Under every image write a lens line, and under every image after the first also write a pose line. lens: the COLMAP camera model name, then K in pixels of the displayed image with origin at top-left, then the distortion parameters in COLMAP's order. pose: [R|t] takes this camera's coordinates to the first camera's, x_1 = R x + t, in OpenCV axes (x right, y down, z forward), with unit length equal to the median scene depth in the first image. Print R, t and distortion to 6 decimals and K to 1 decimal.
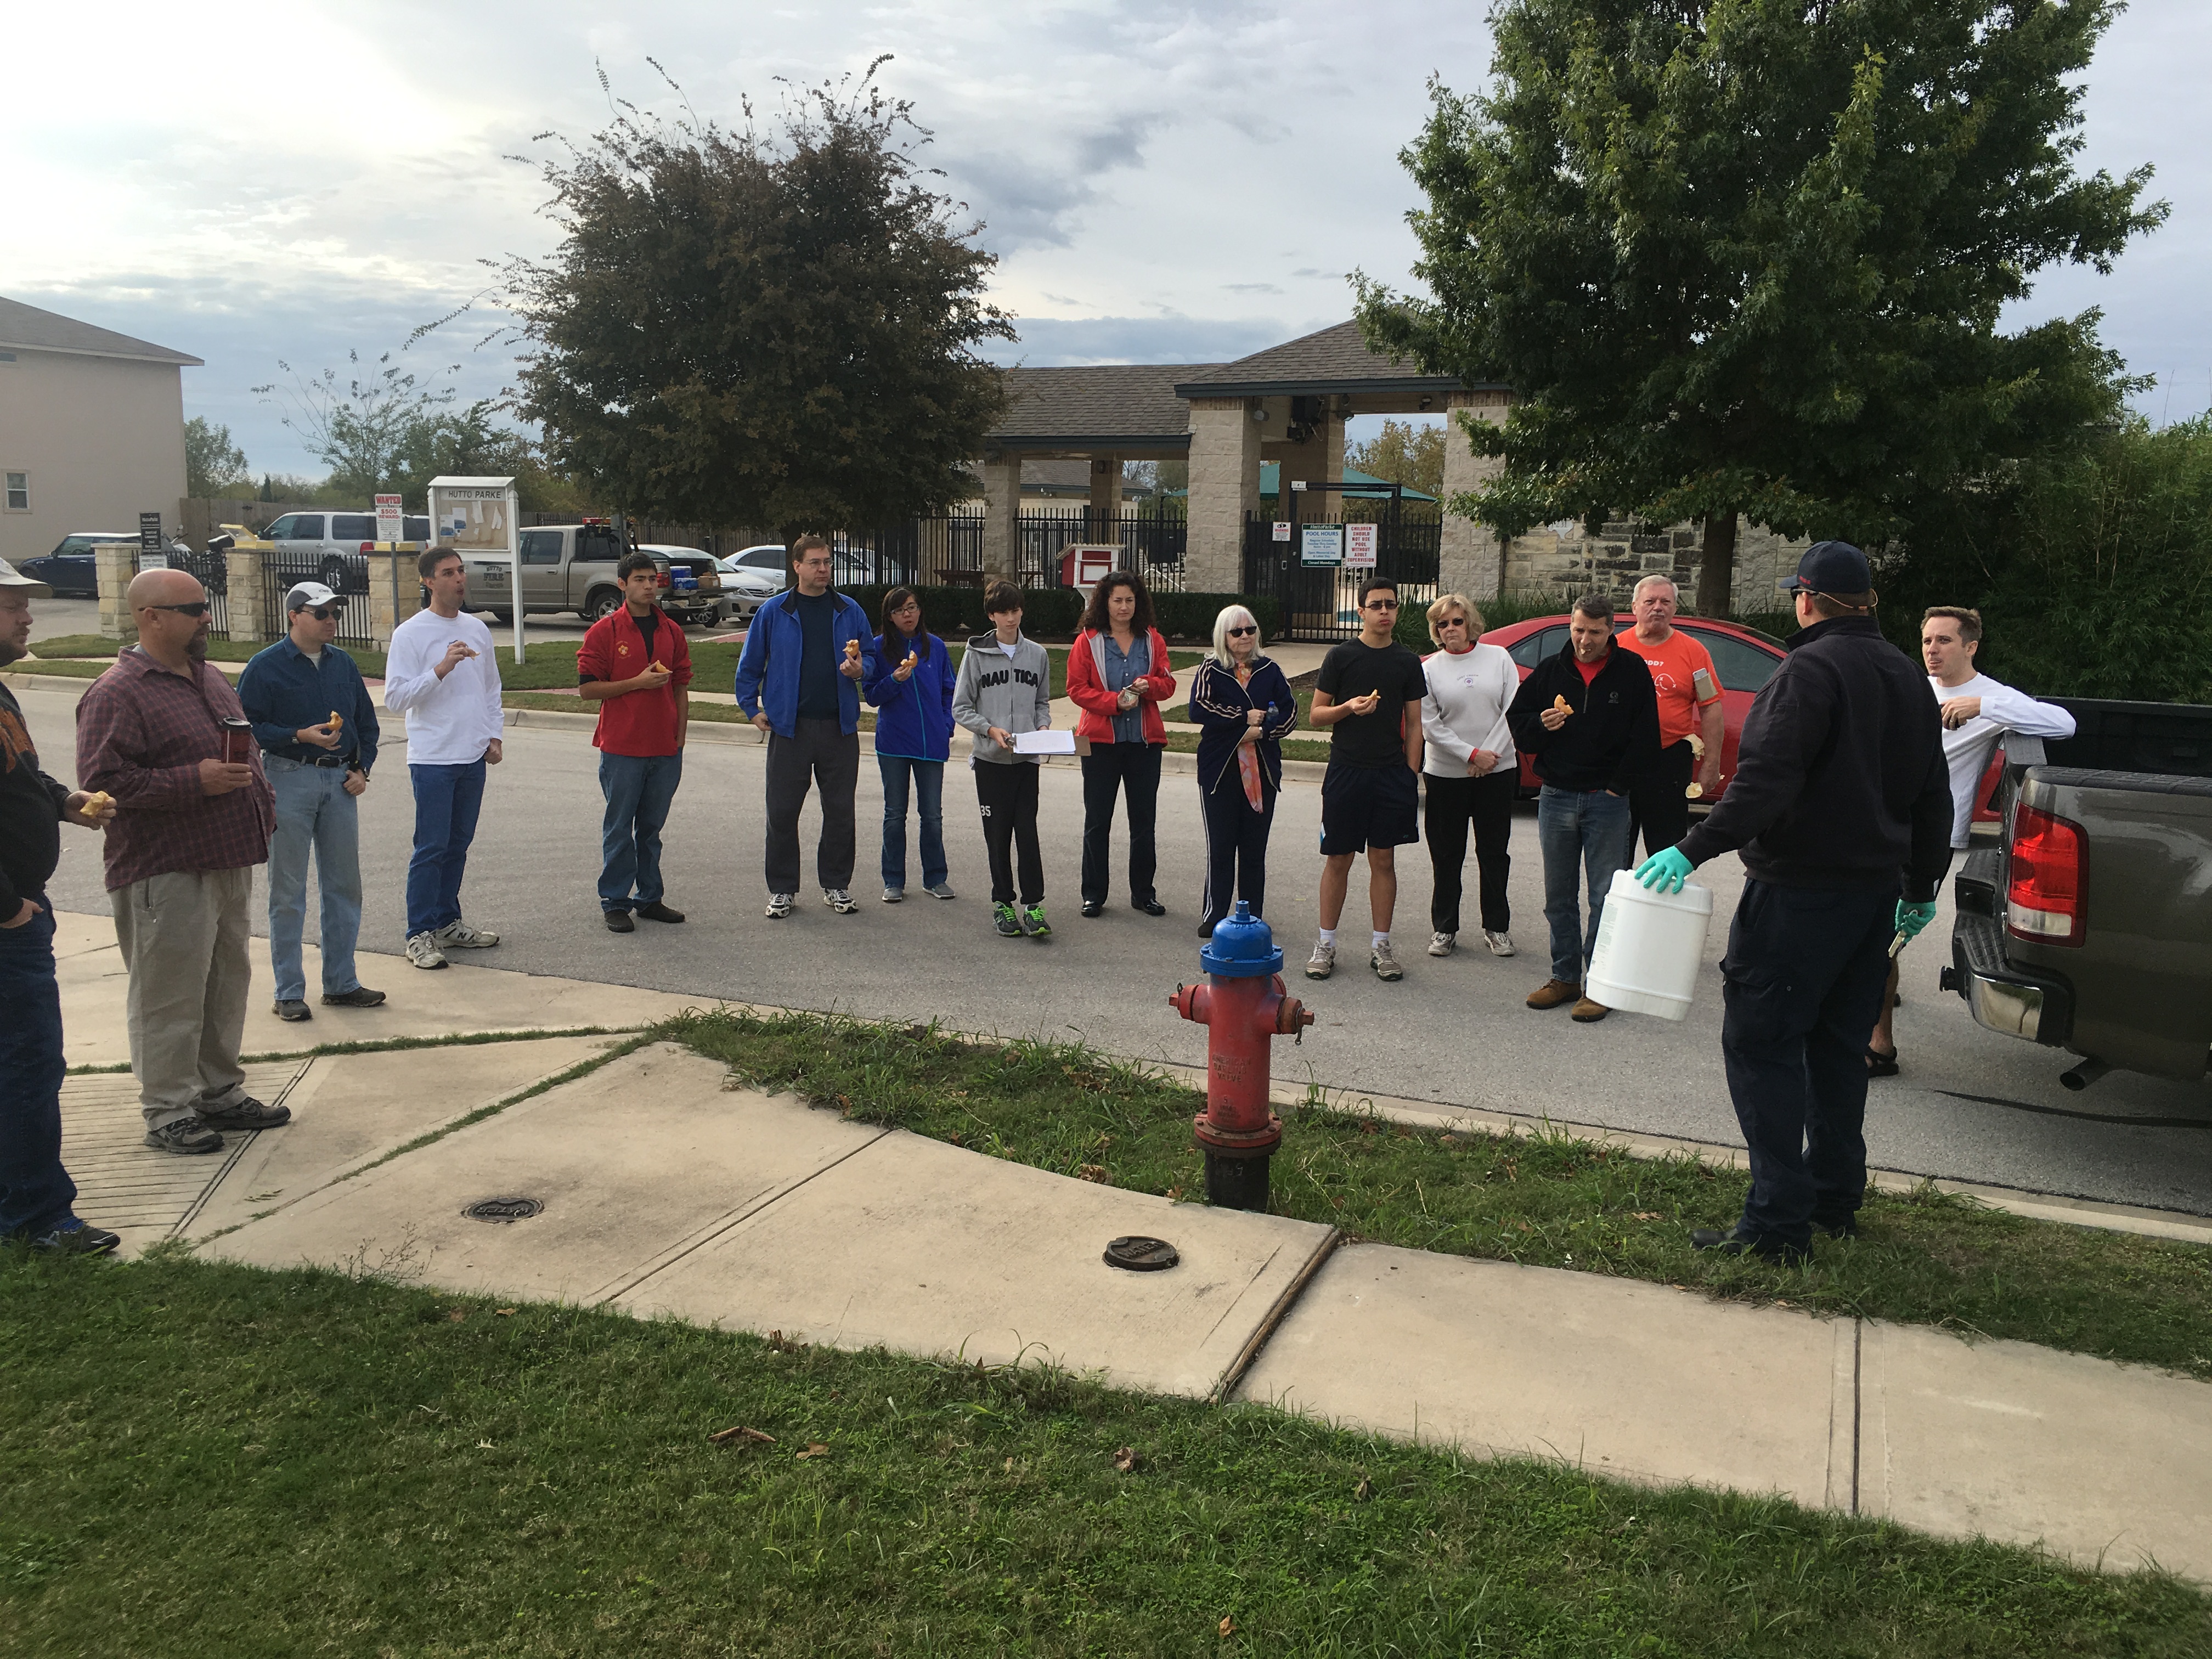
lens RADIAL K [[1867.7, 0, 1110.9], [0, 1867.7, 828.5], [0, 0, 1]] dist [0.075873, -0.092649]
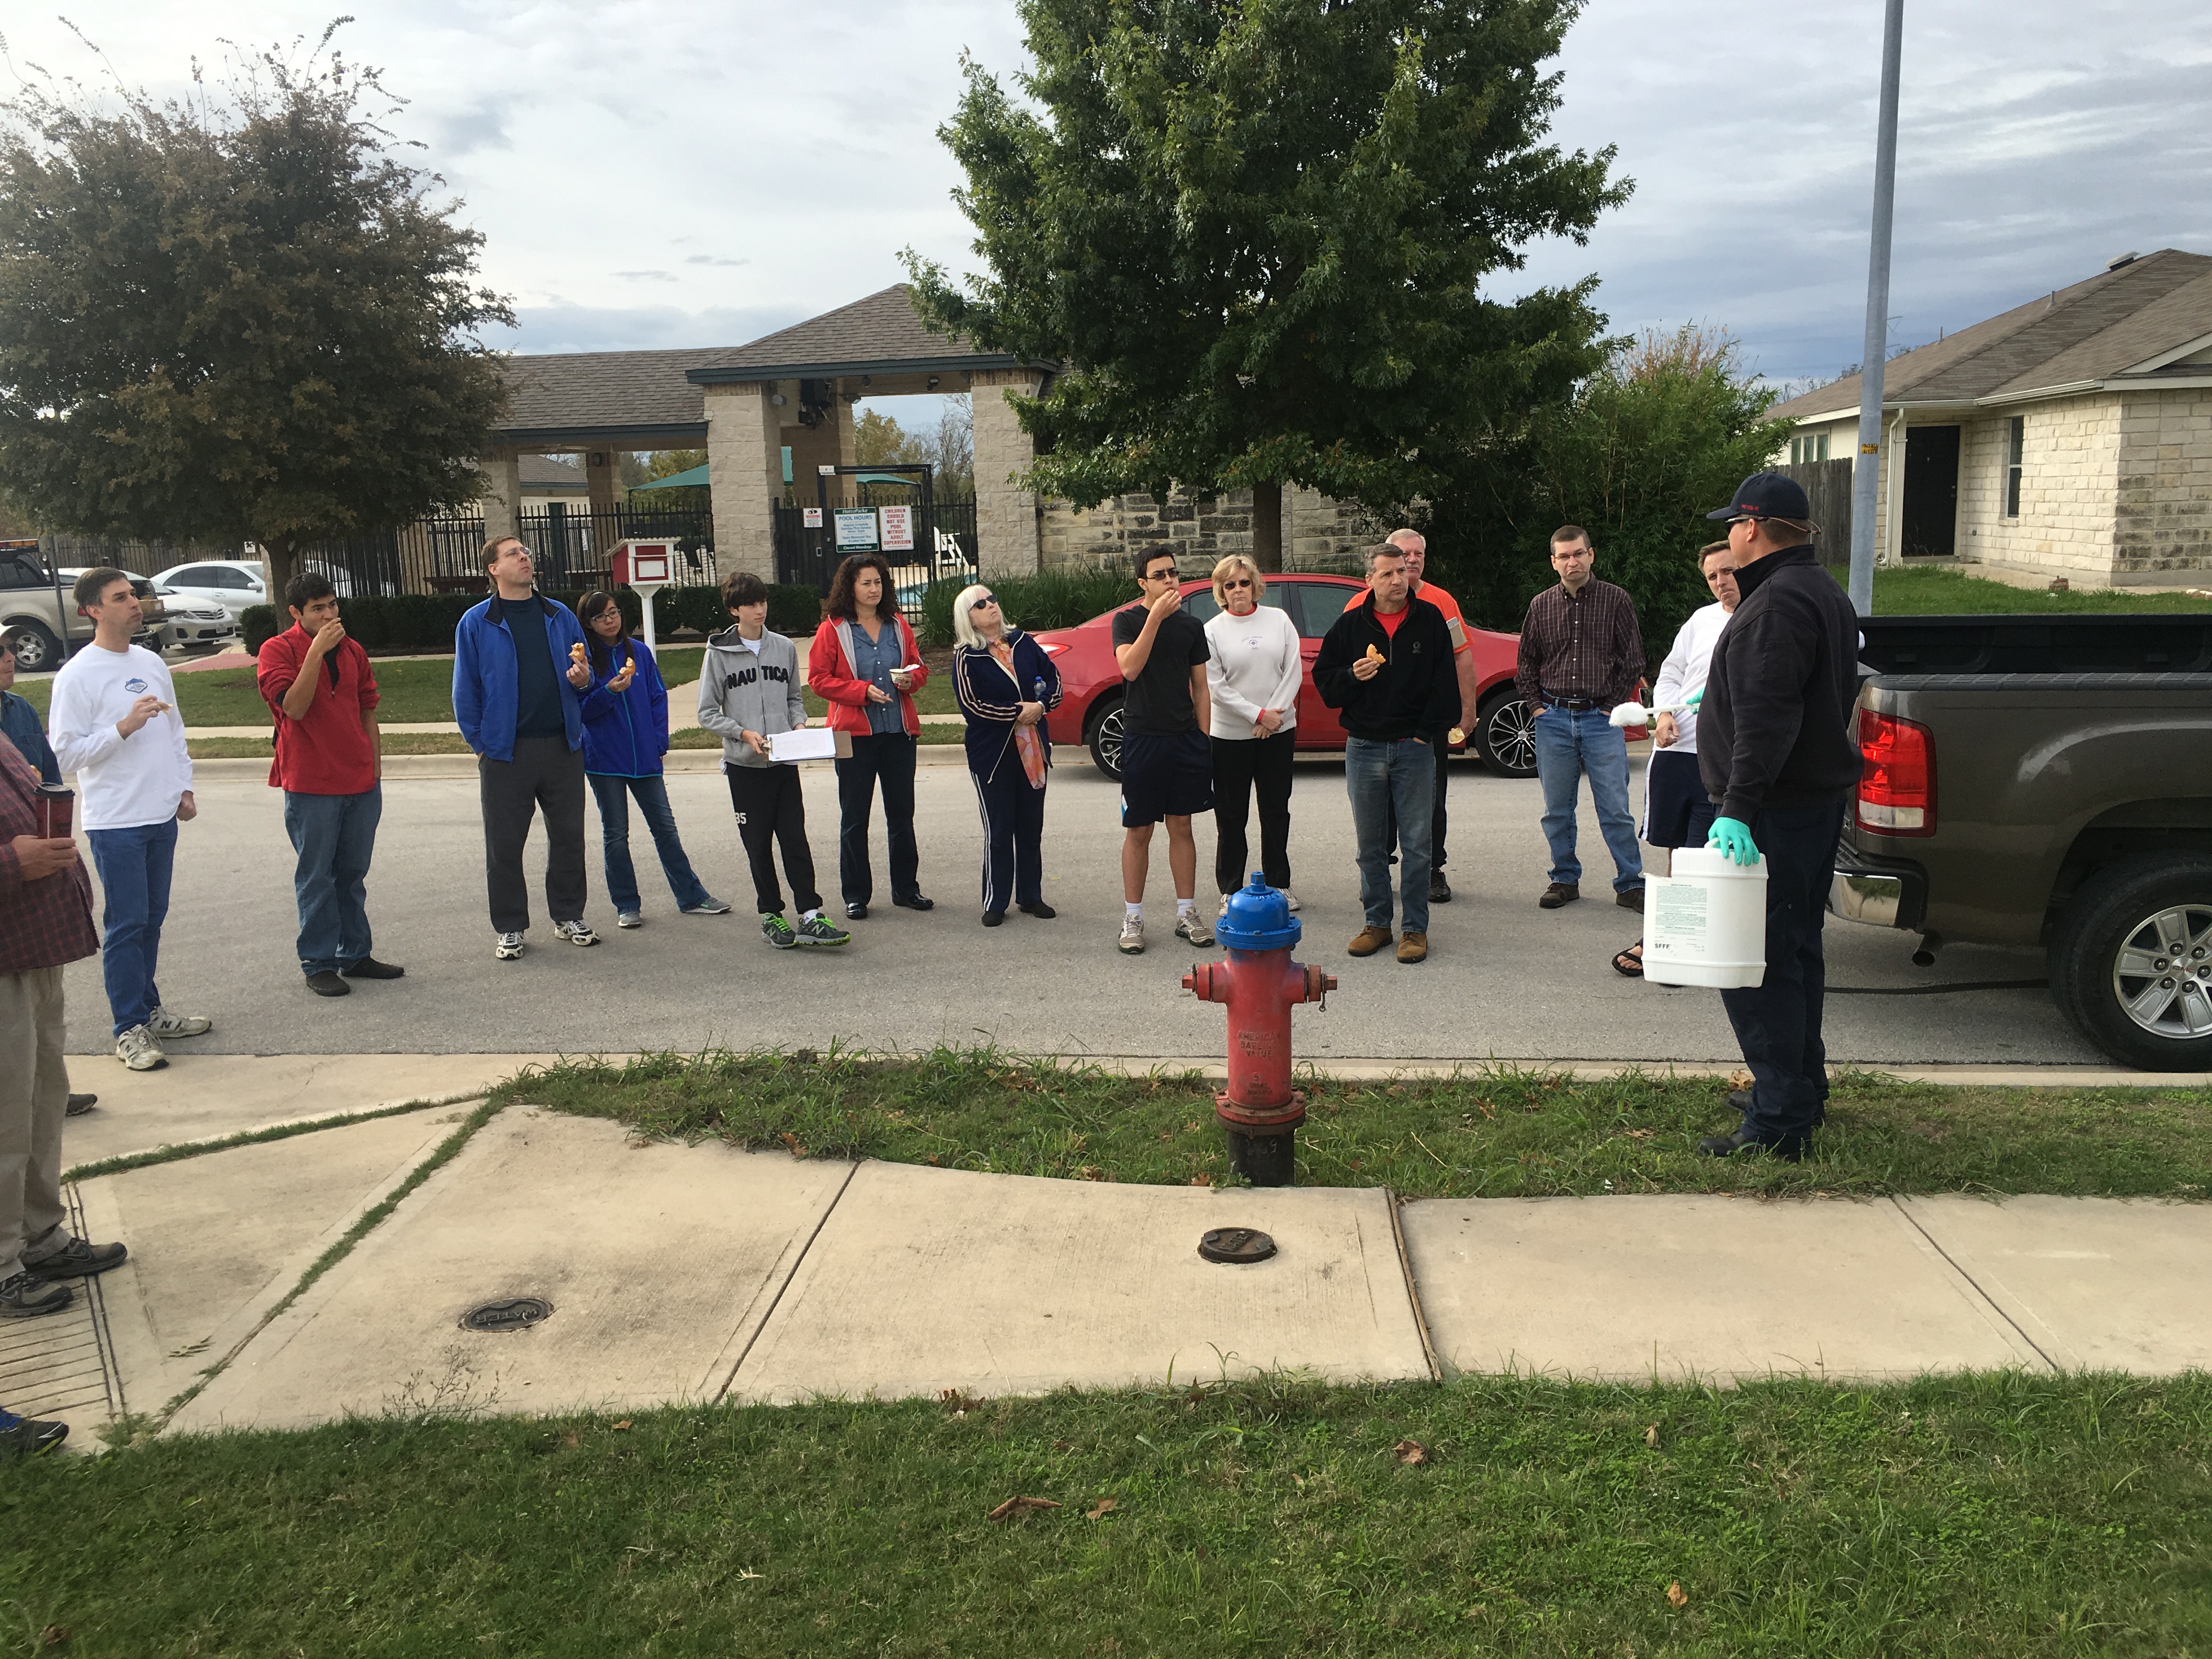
lens RADIAL K [[1864.6, 0, 1106.0], [0, 1864.6, 829.5], [0, 0, 1]] dist [0.081999, -0.109273]
pose [[0.954637, -0.097815, 0.281250, -0.065915], [0.095704, 0.995183, 0.021264, -0.002735], [-0.281975, 0.006618, 0.959399, 0.021307]]
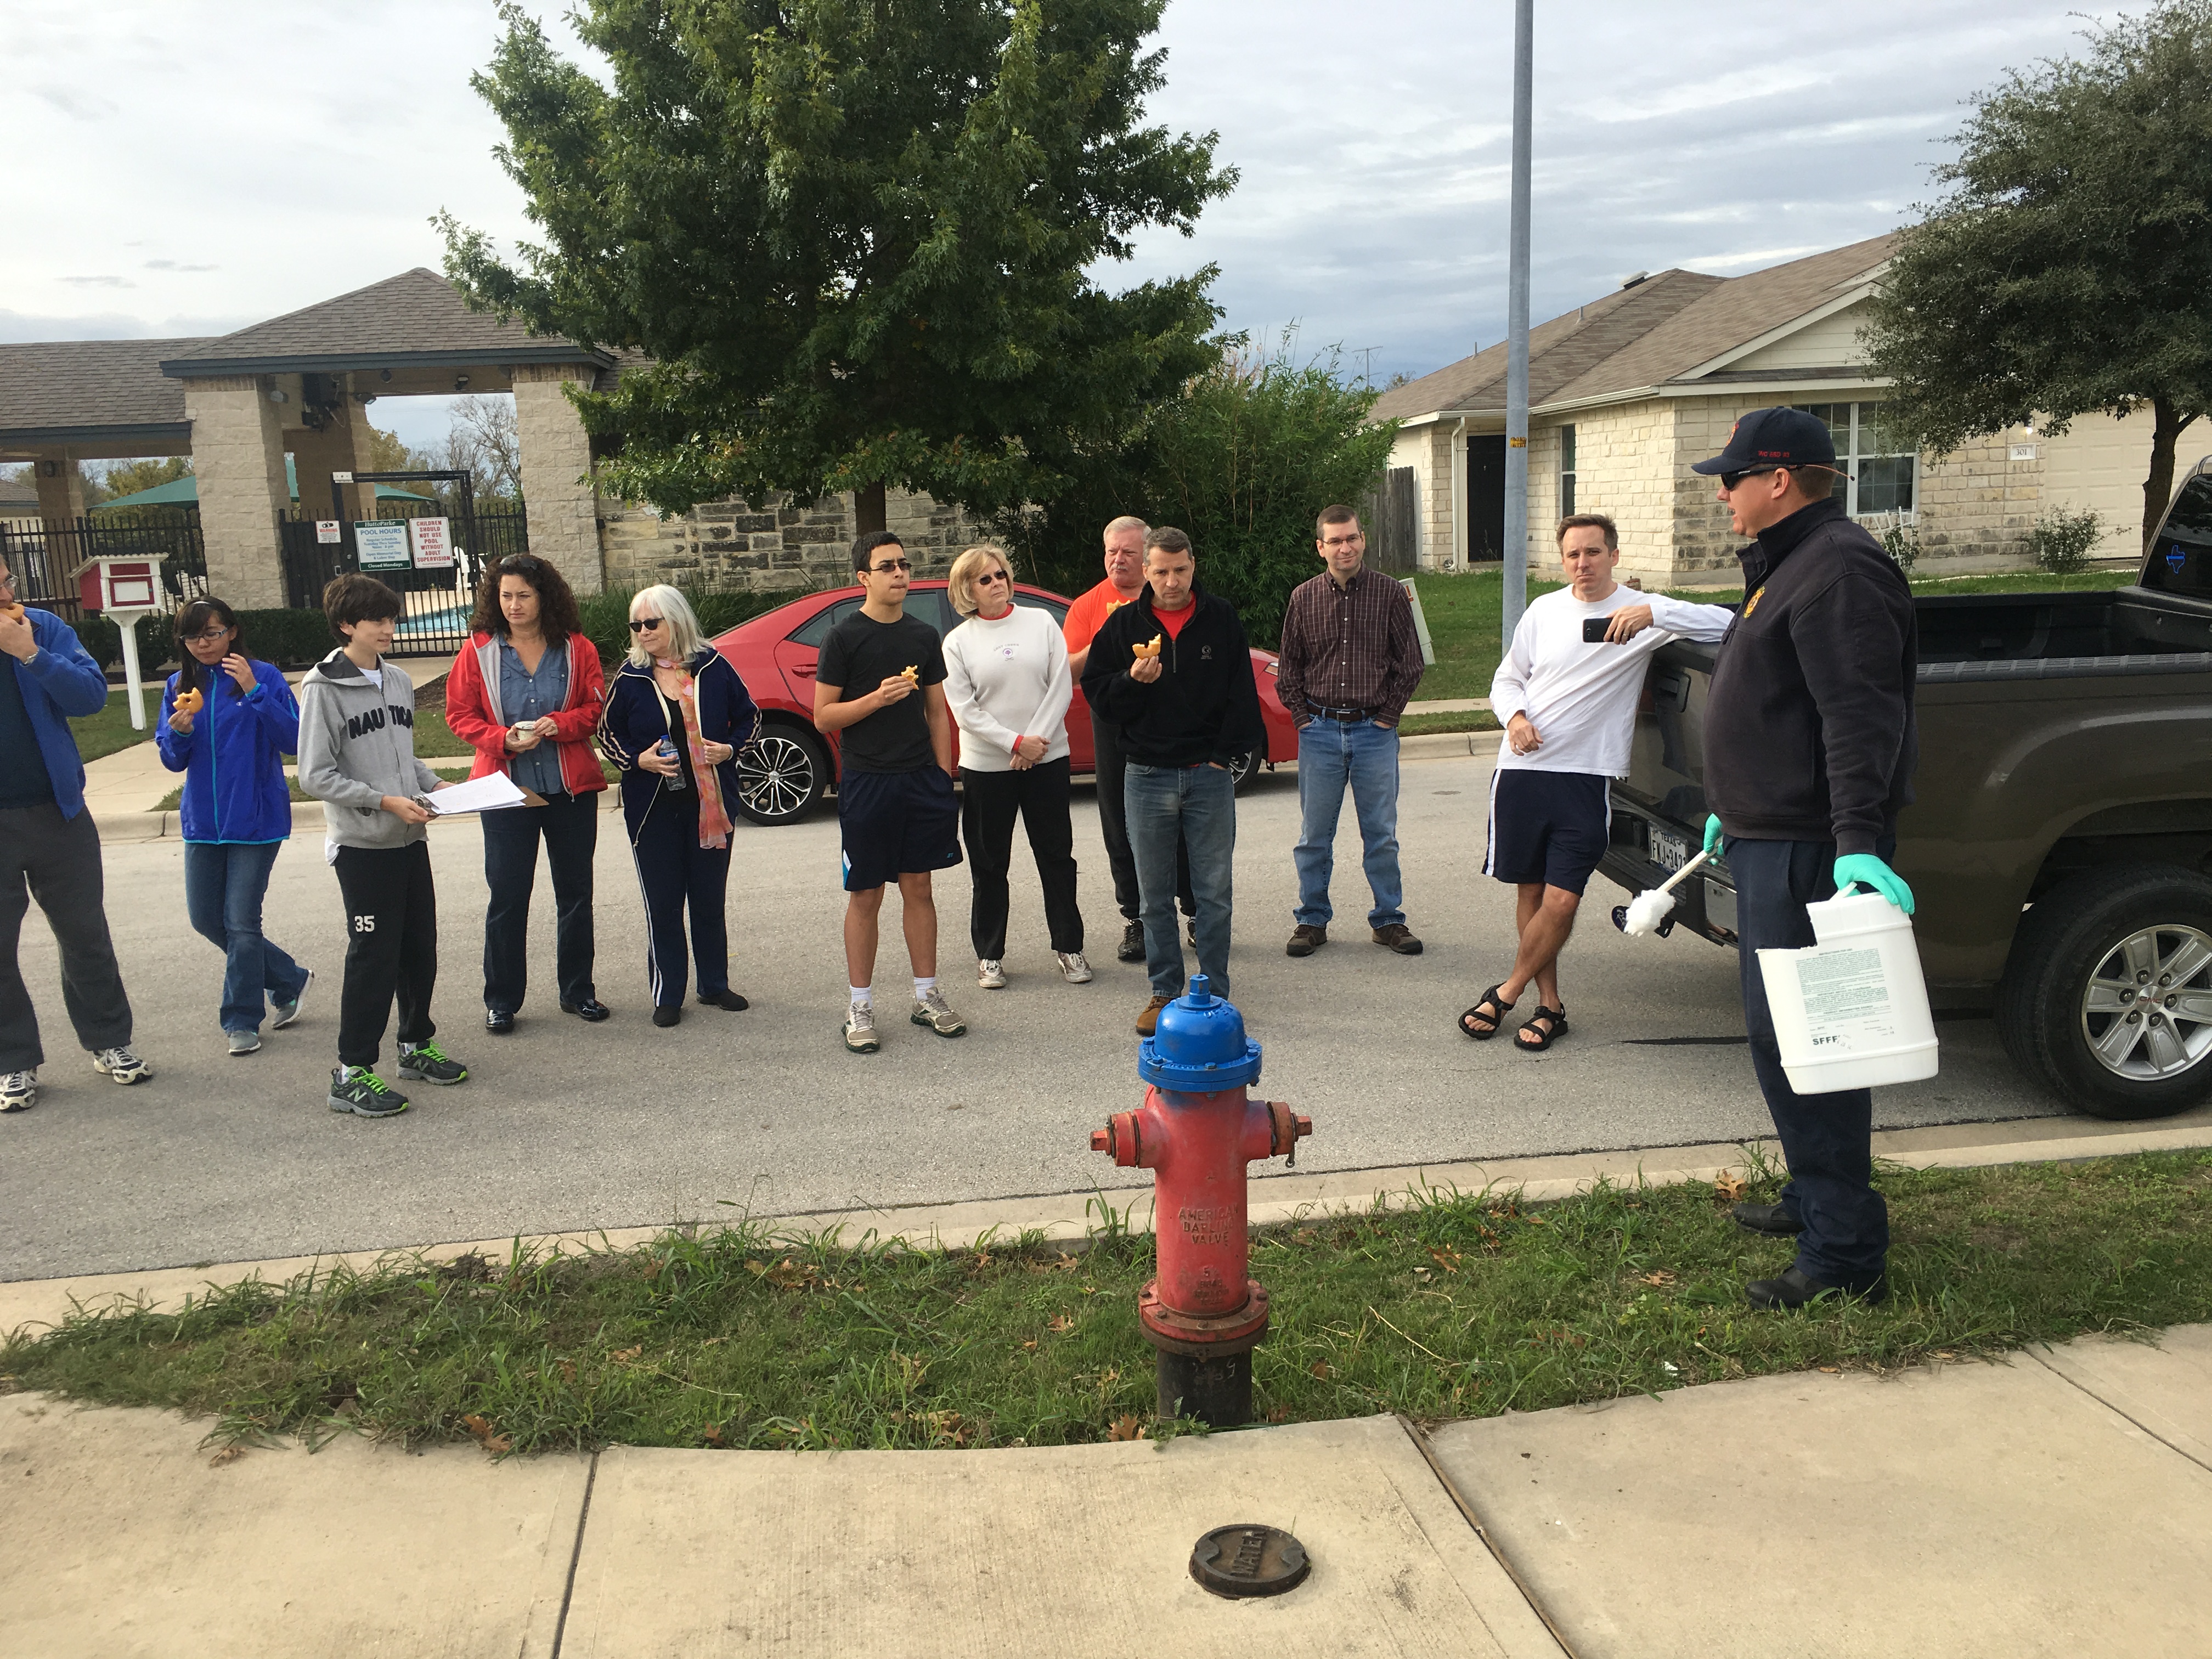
lens RADIAL K [[1863.5, 0, 1100.6], [0, 1863.5, 832.0], [0, 0, 1]] dist [0.083955, -0.111195]
pose [[0.855158, -0.141155, 0.498779, -0.068186], [0.139887, 0.989353, 0.040152, -0.010441], [-0.499136, 0.035436, 0.865799, 0.103937]]
